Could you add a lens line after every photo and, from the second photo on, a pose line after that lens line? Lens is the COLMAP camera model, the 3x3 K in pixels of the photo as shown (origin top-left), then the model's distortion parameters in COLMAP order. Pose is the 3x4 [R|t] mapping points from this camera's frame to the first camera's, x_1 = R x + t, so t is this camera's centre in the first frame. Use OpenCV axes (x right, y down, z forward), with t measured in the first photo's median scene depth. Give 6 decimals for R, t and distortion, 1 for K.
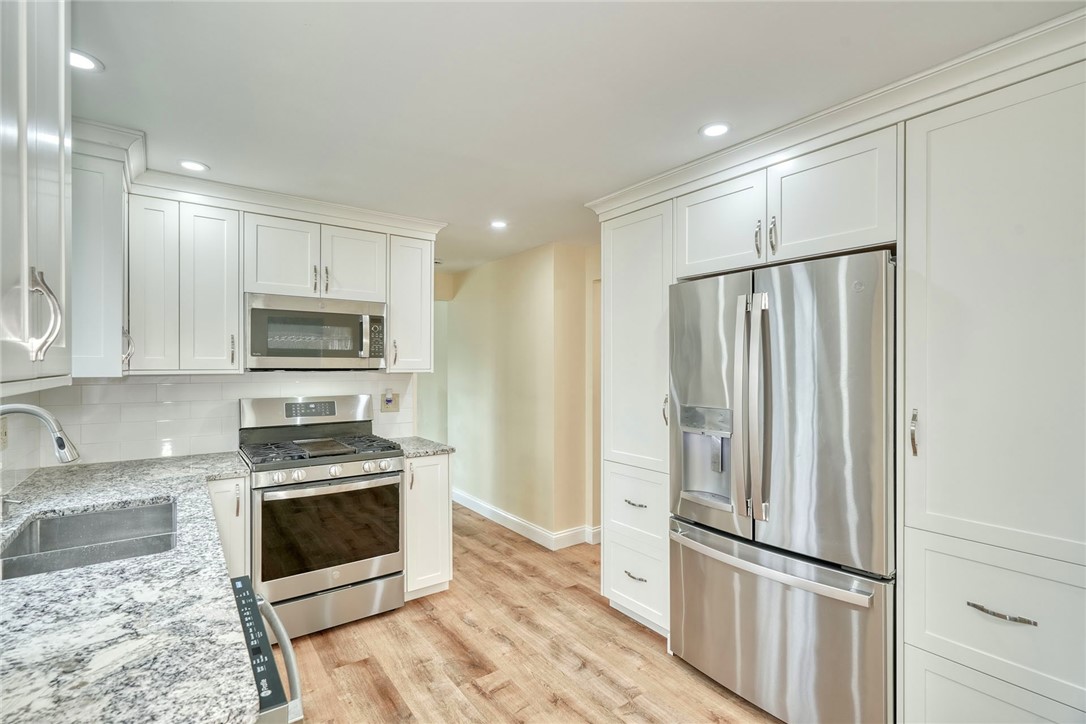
lens RADIAL K [[497.5, 0, 541.0], [0, 497.5, 364.2], [0, 0, 1]] dist [-0.006382, 0.002513]
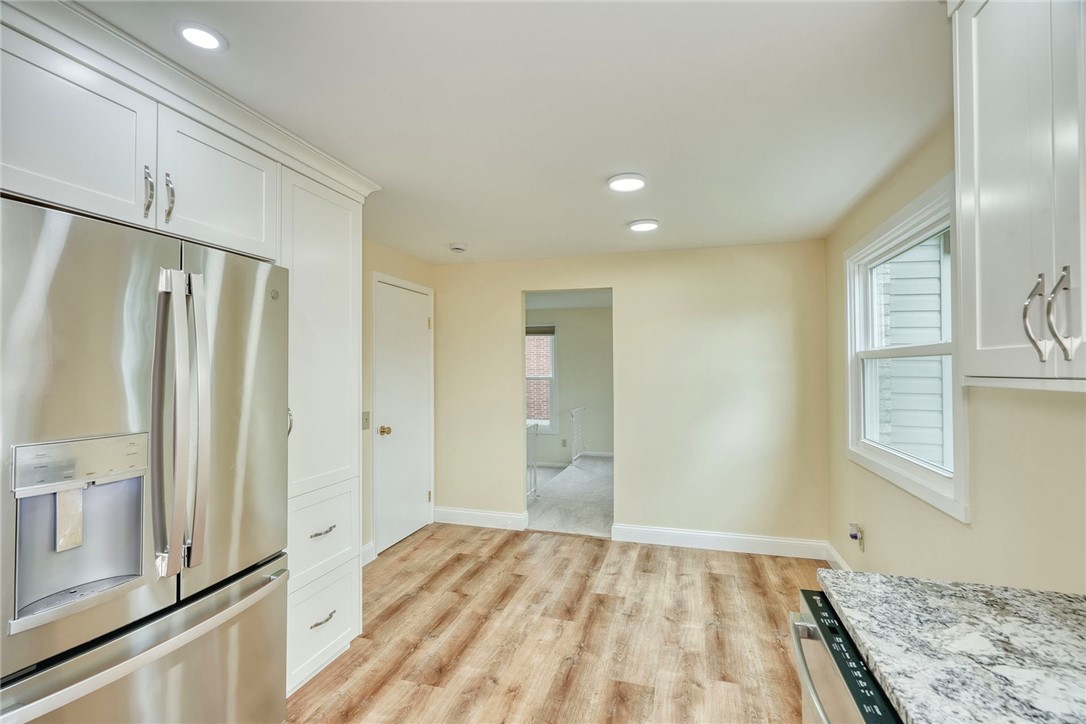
lens RADIAL K [[497.5, 0, 538.8], [0, 497.5, 358.3], [0, 0, 1]] dist [-0.006382, 0.002513]
pose [[-0.608538, 0.014015, 0.793401, -0.377322], [-0.001083, 0.999828, -0.018492, 0.002500], [-0.793524, -0.012112, -0.608418, 0.782559]]
